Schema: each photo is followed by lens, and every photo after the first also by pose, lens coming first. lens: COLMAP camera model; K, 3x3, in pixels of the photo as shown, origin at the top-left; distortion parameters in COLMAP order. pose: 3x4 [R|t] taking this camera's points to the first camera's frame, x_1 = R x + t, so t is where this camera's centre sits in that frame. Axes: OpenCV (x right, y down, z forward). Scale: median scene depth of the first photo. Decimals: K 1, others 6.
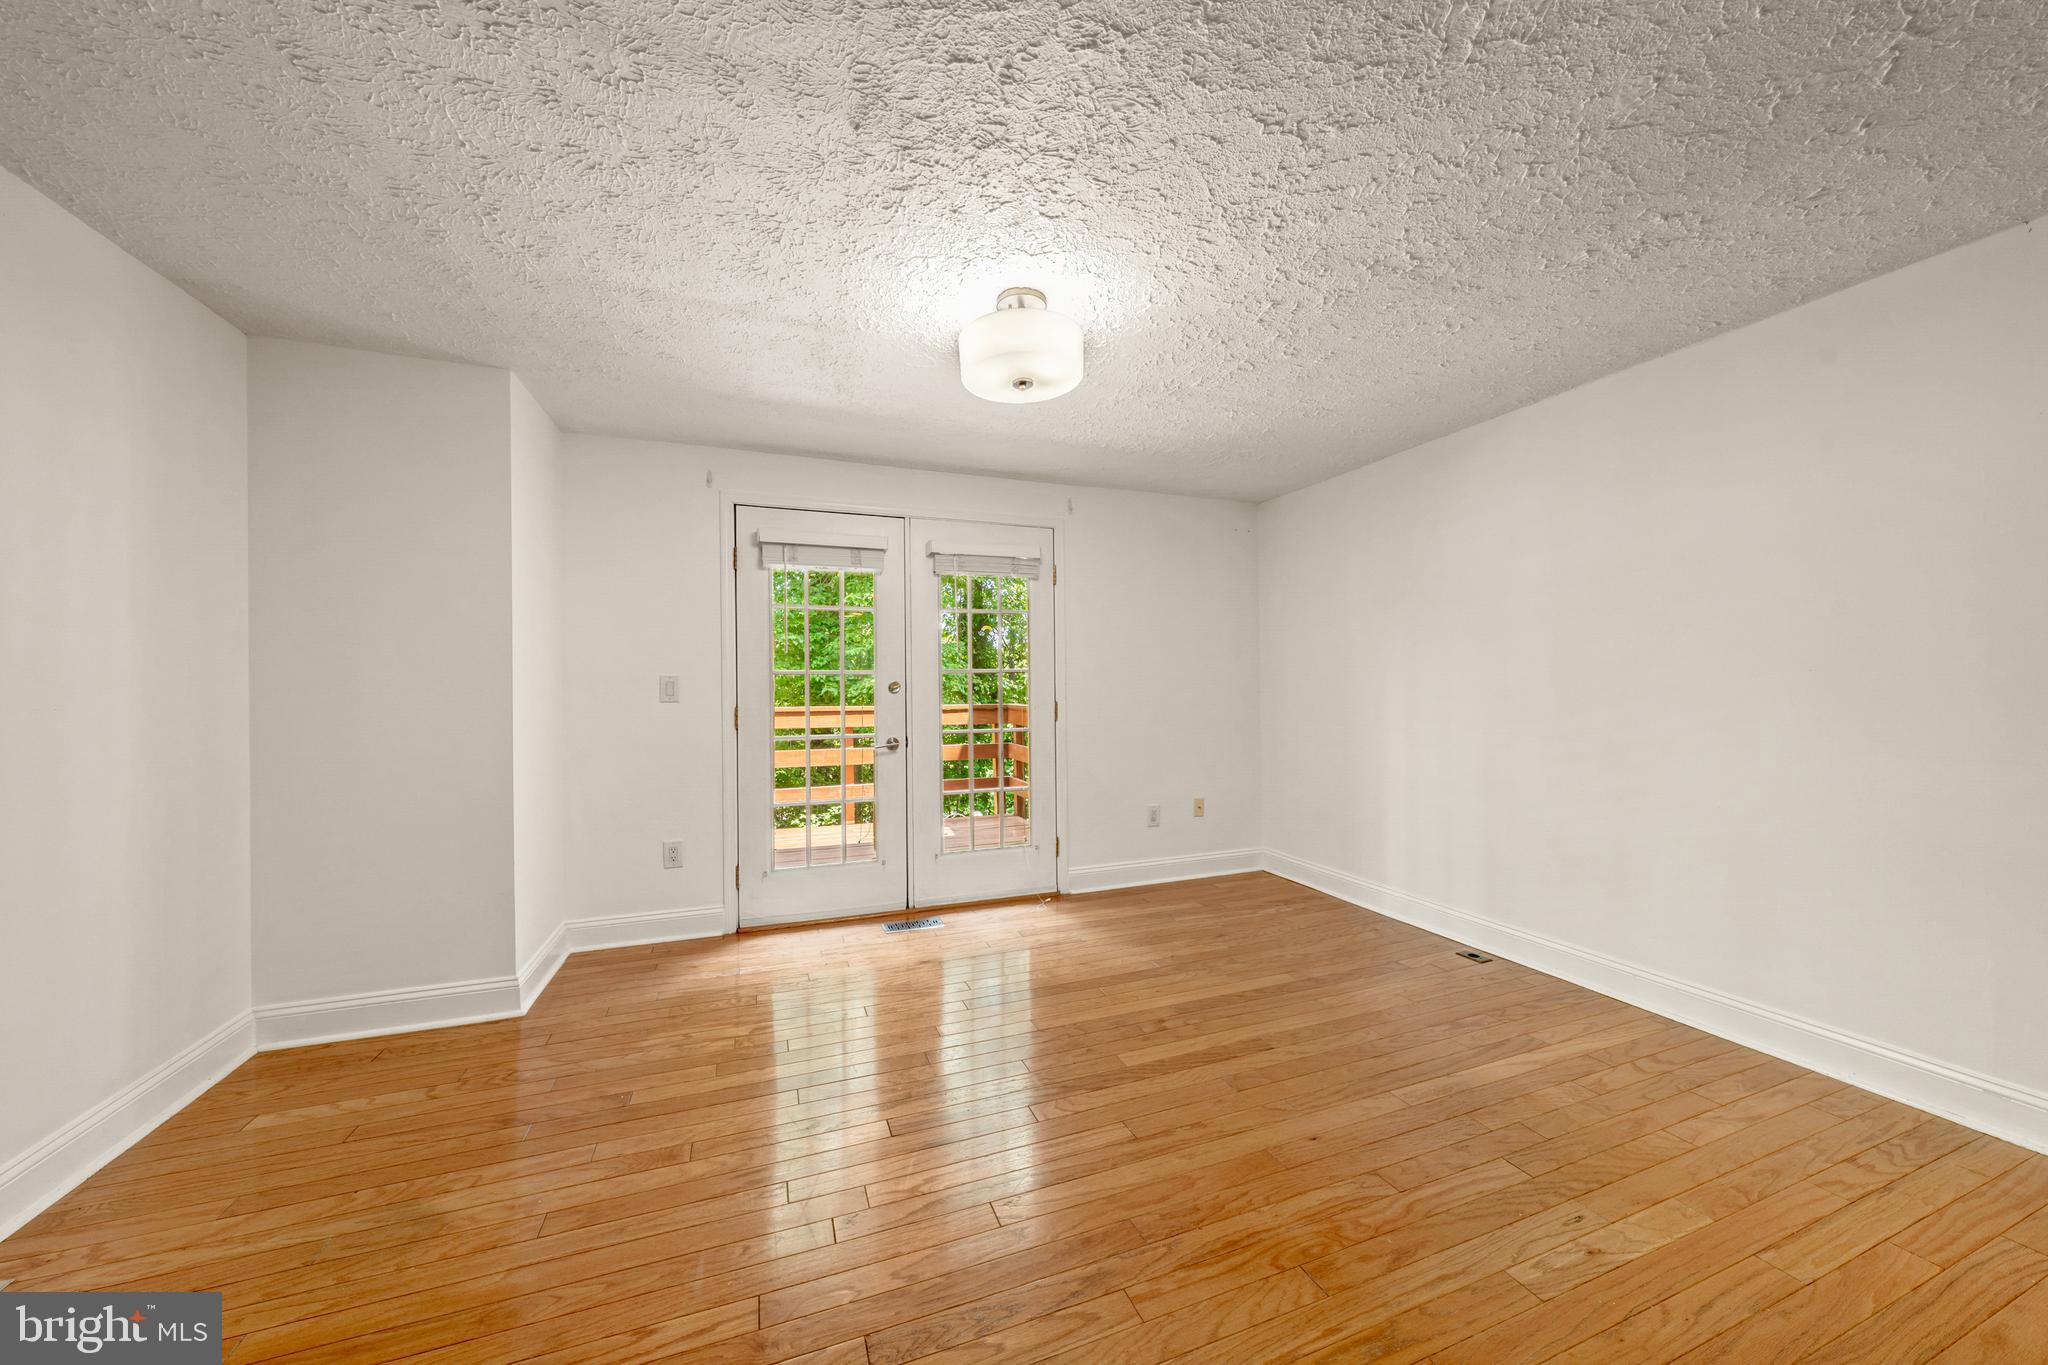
lens RADIAL K [[700.4, 0, 1018.5], [0, 700.4, 689.4], [0, 0, 1]] dist [-0.001031, -0.000116]
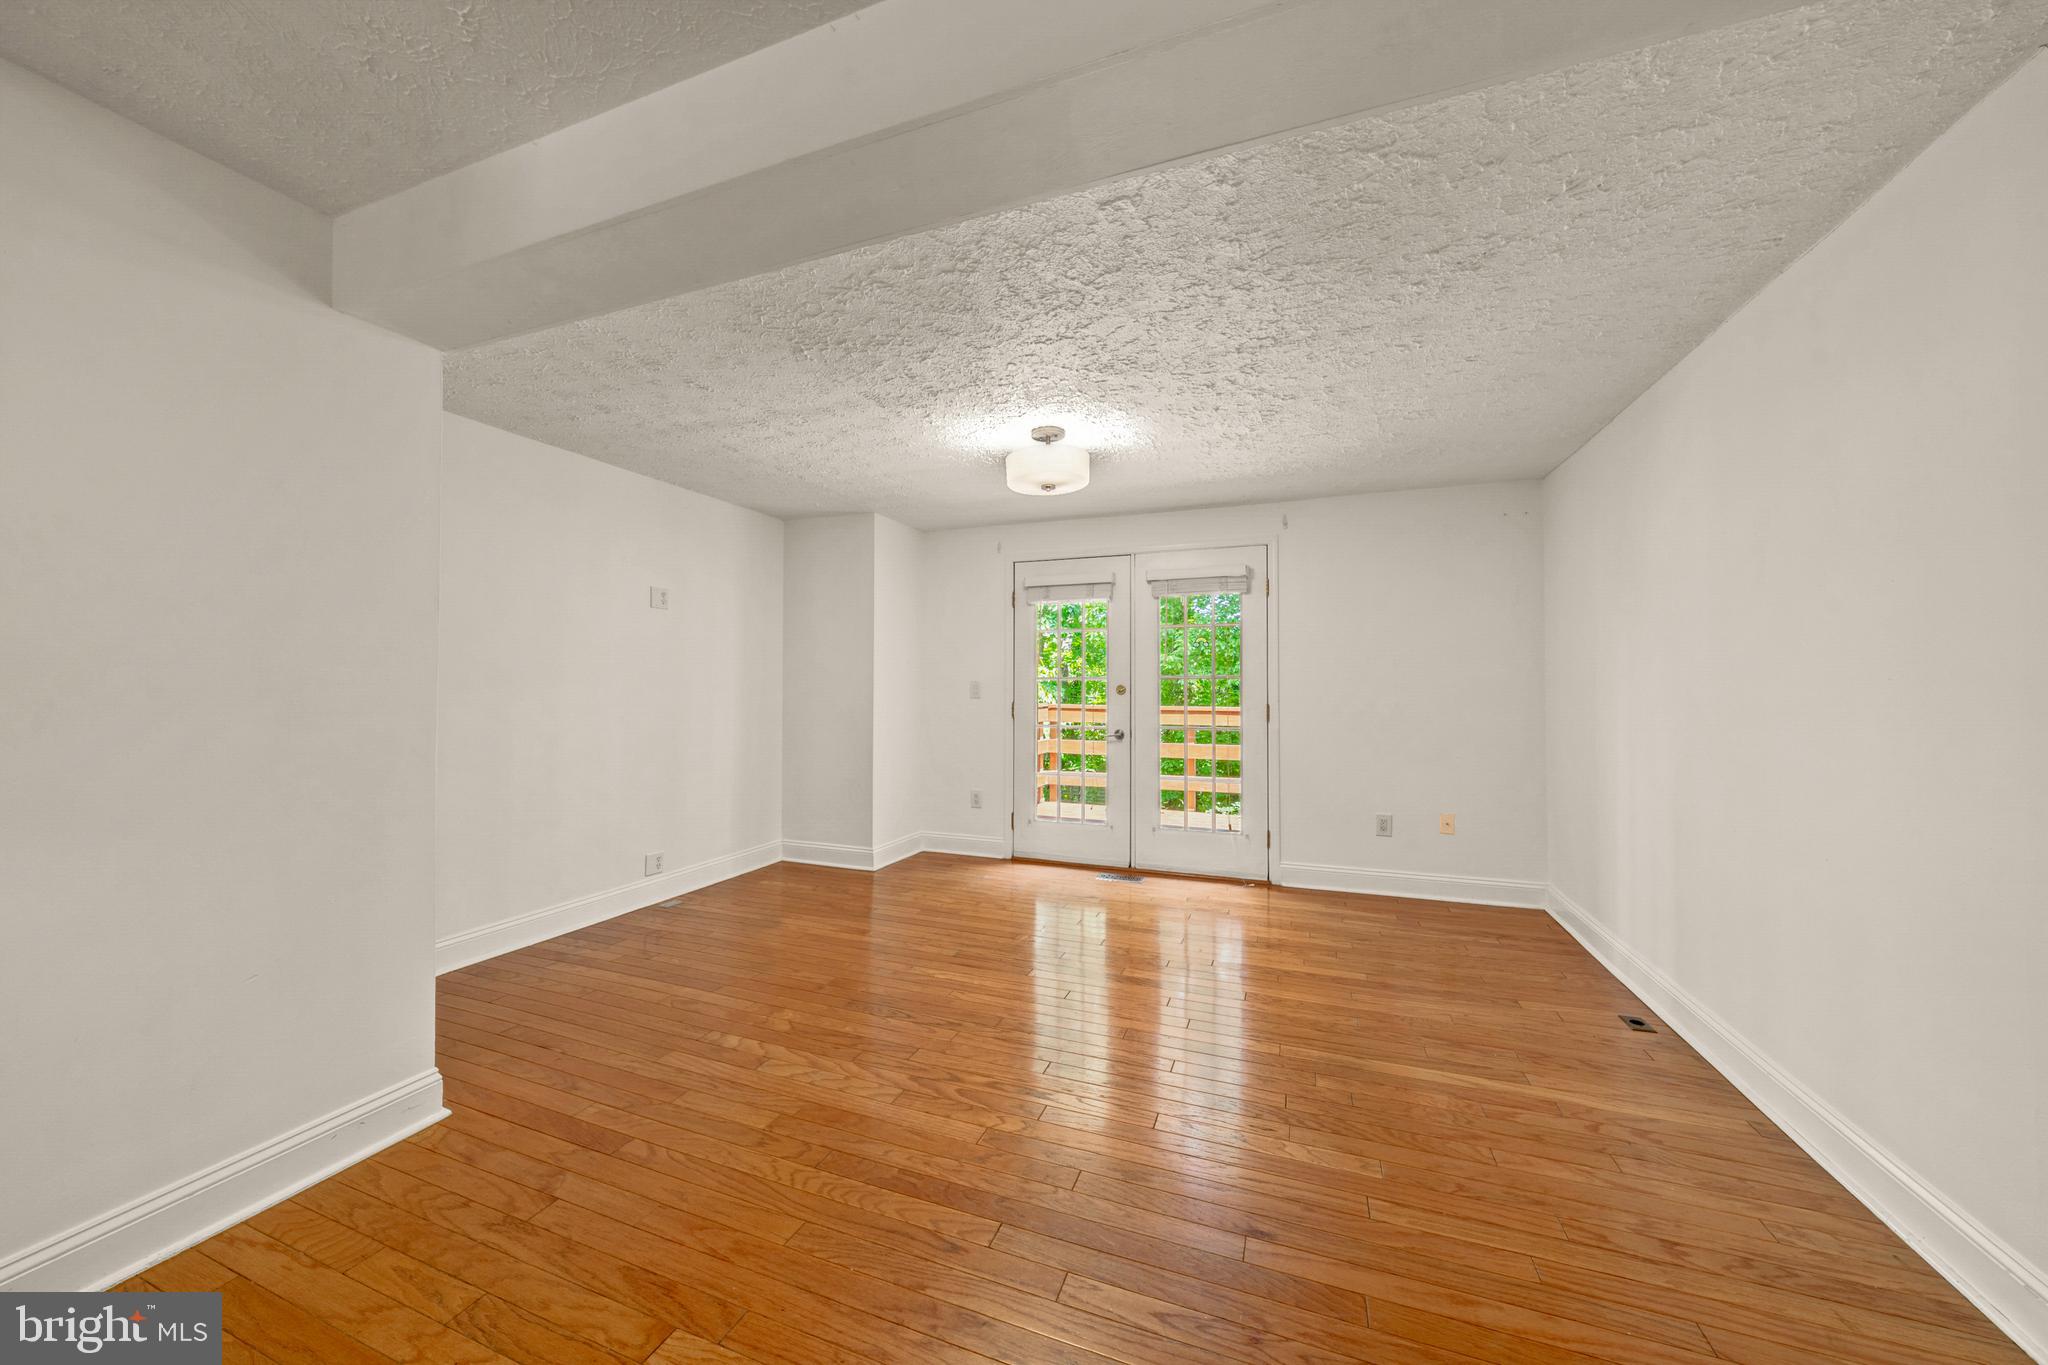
lens RADIAL K [[741.6, 0, 1019.2], [0, 741.6, 683.4], [0, 0, 1]] dist [0.000405, -0.000011]
pose [[0.743832, 0.004397, -0.668352, 0.616841], [-0.009513, 0.999947, -0.004009, -0.007856], [0.668299, 0.009340, 0.743835, -0.124935]]
